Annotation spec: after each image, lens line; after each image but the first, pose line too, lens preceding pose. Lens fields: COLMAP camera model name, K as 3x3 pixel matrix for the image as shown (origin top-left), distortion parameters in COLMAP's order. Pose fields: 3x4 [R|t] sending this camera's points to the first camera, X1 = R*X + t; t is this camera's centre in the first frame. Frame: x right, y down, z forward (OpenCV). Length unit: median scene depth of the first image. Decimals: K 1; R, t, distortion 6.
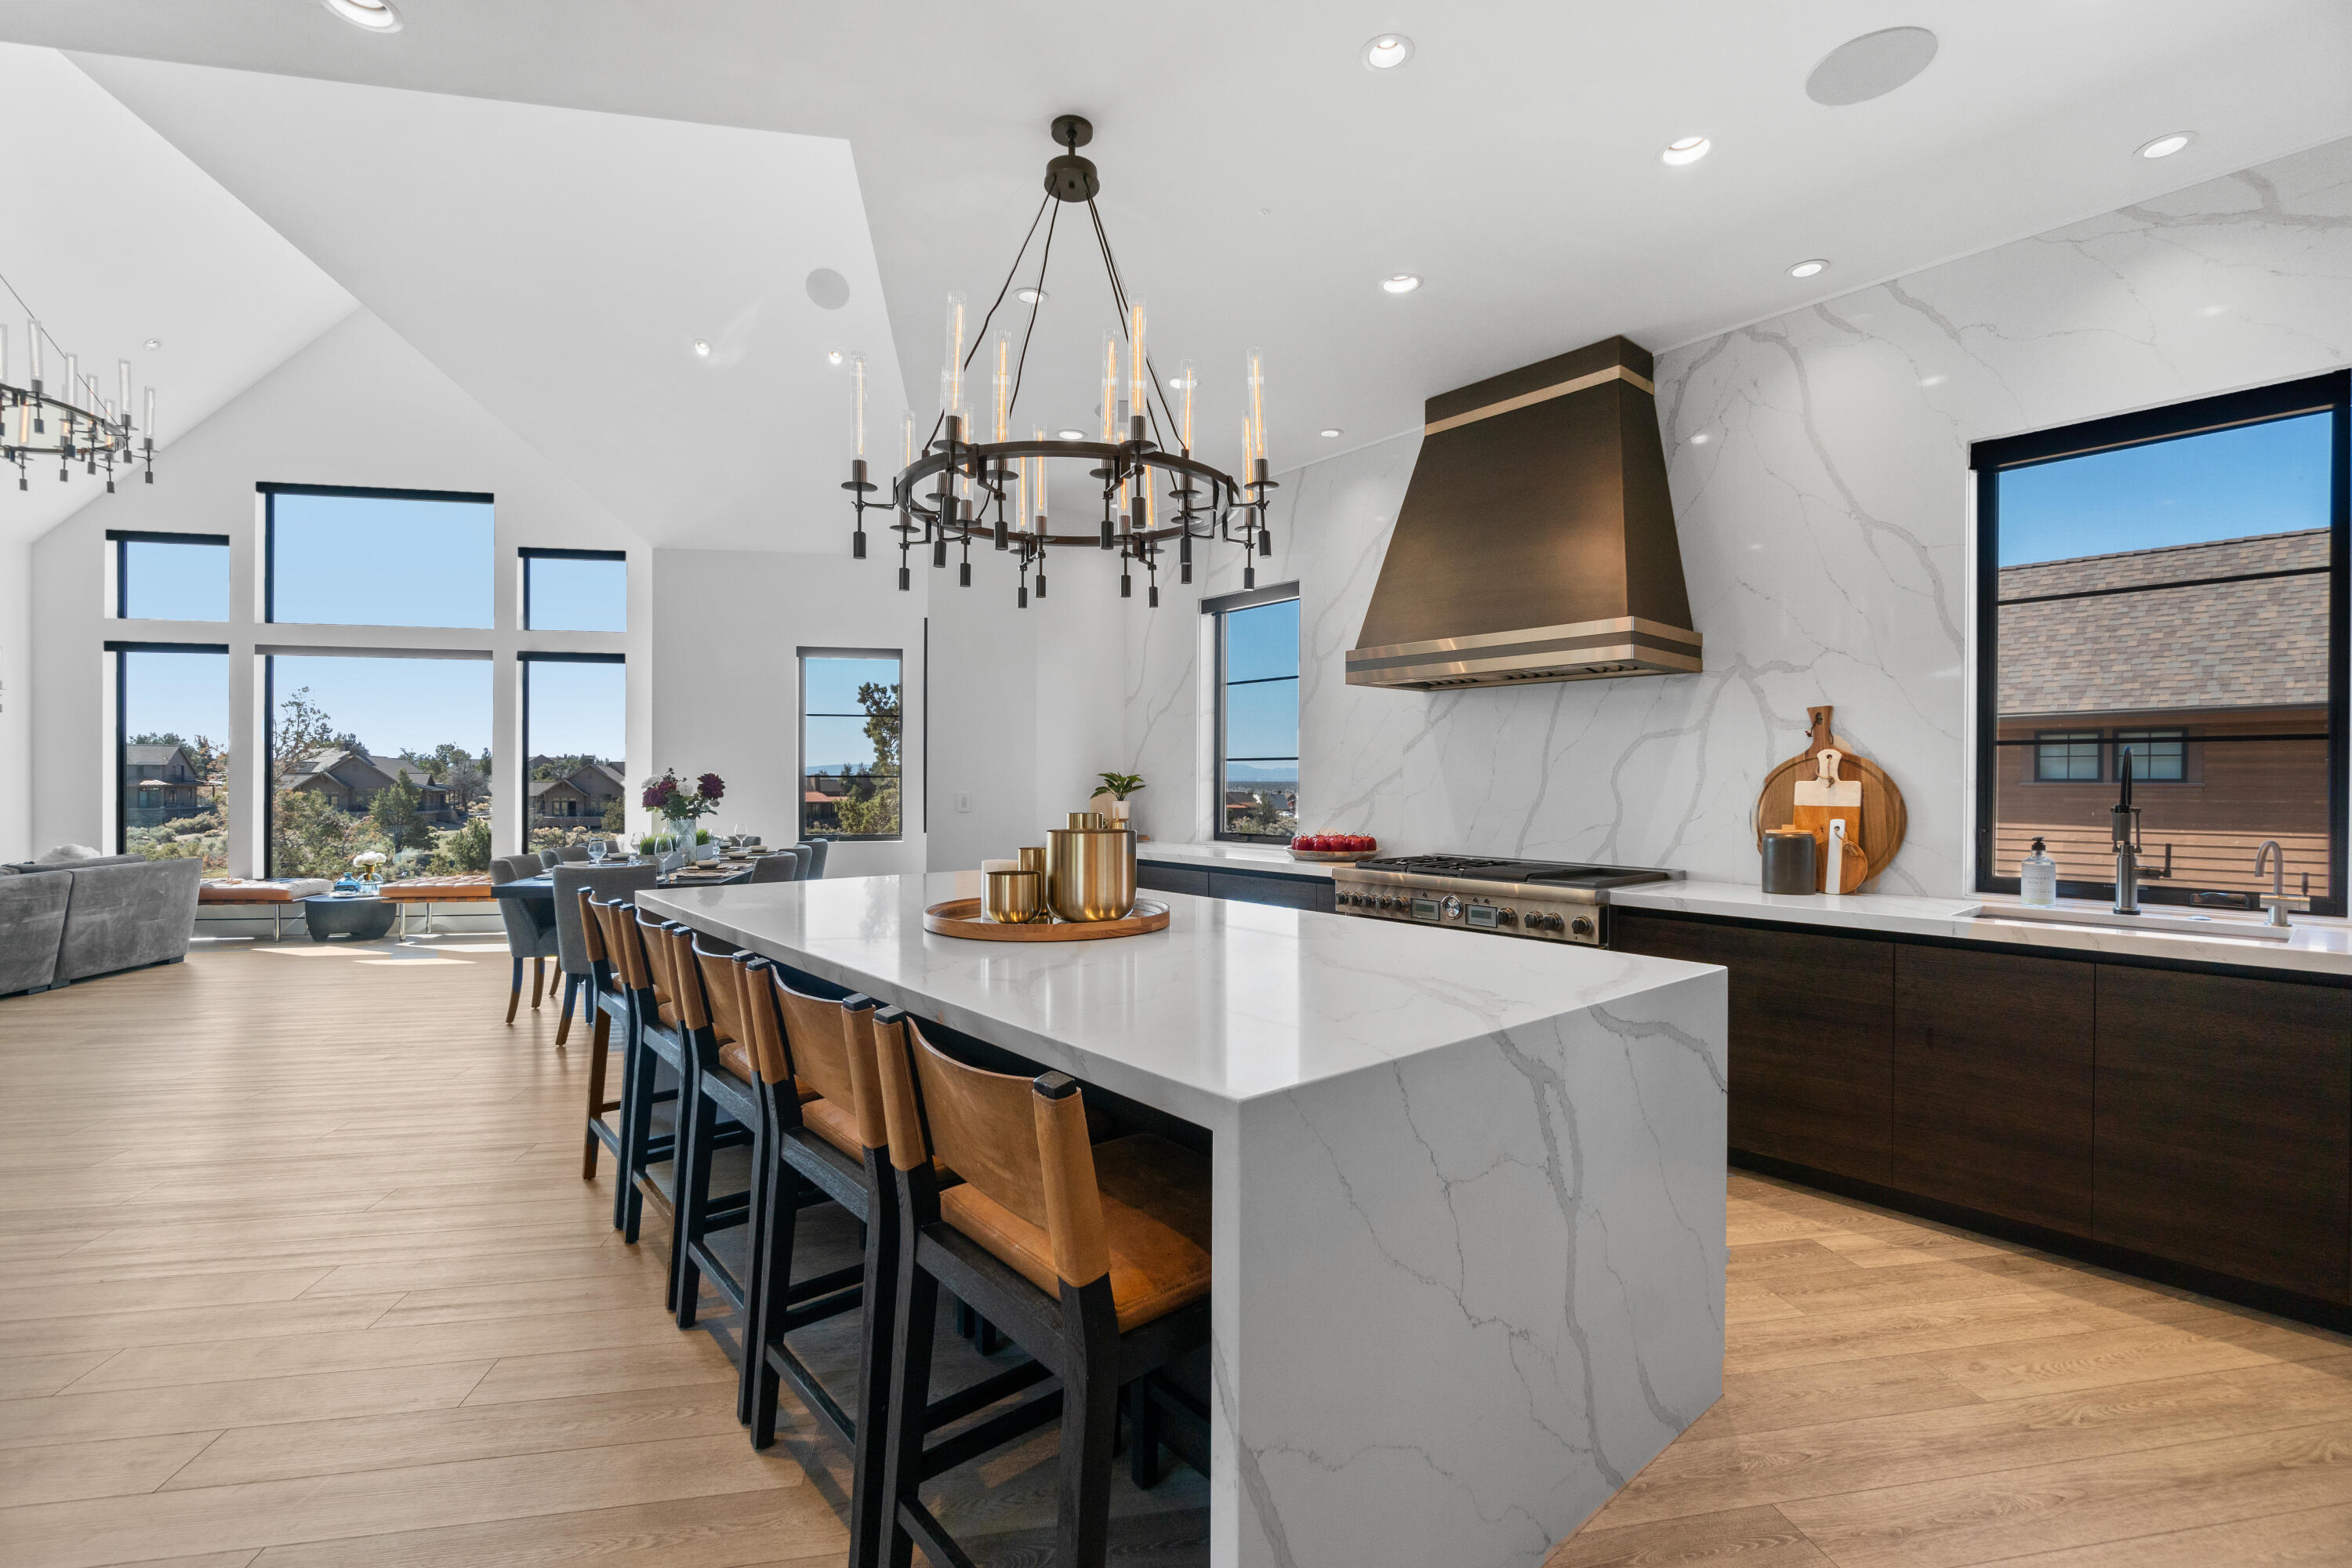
lens RADIAL K [[1021.6, 0, 1172.2], [0, 1021.6, 788.1], [0, 0, 1]] dist [-0.001385, -0.000072]
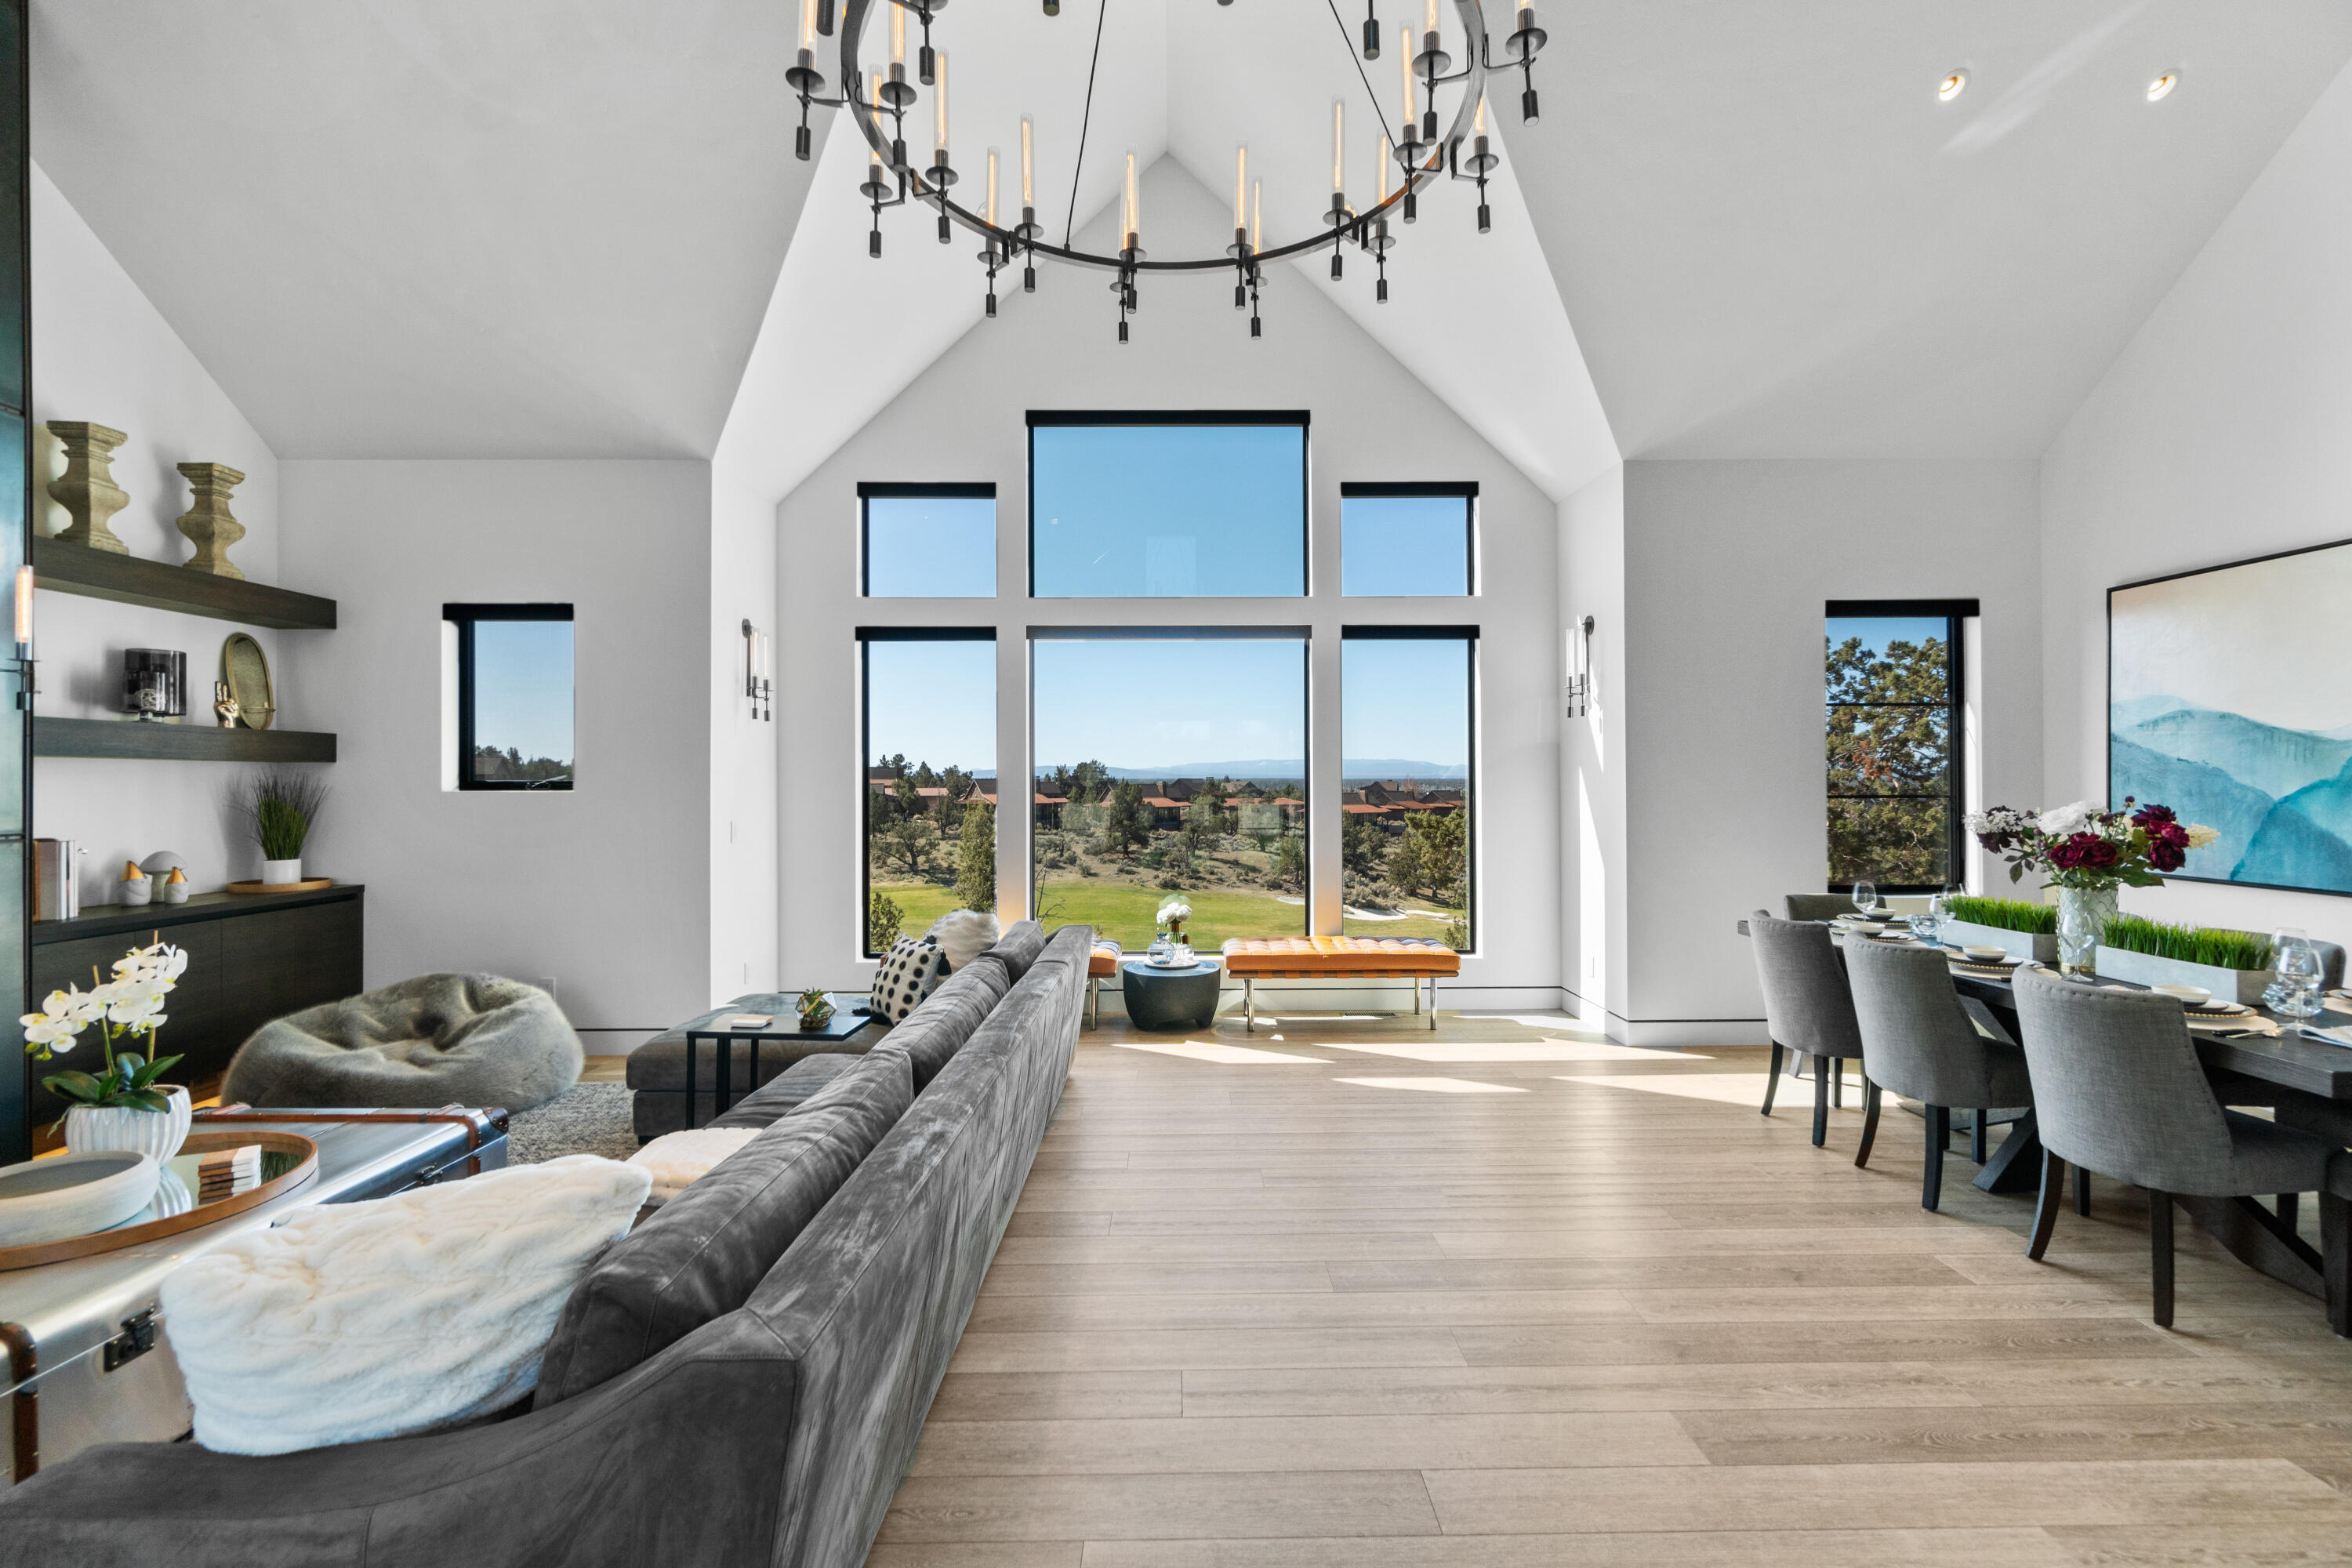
lens RADIAL K [[1021.6, 0, 1184.1], [0, 1021.6, 784.0], [0, 0, 1]] dist [-0.001385, -0.000072]
pose [[0.985355, -0.005143, -0.170437, -1.107302], [0.004381, 0.999979, -0.004849, -0.033537], [0.170459, 0.004031, 0.985357, 0.466766]]
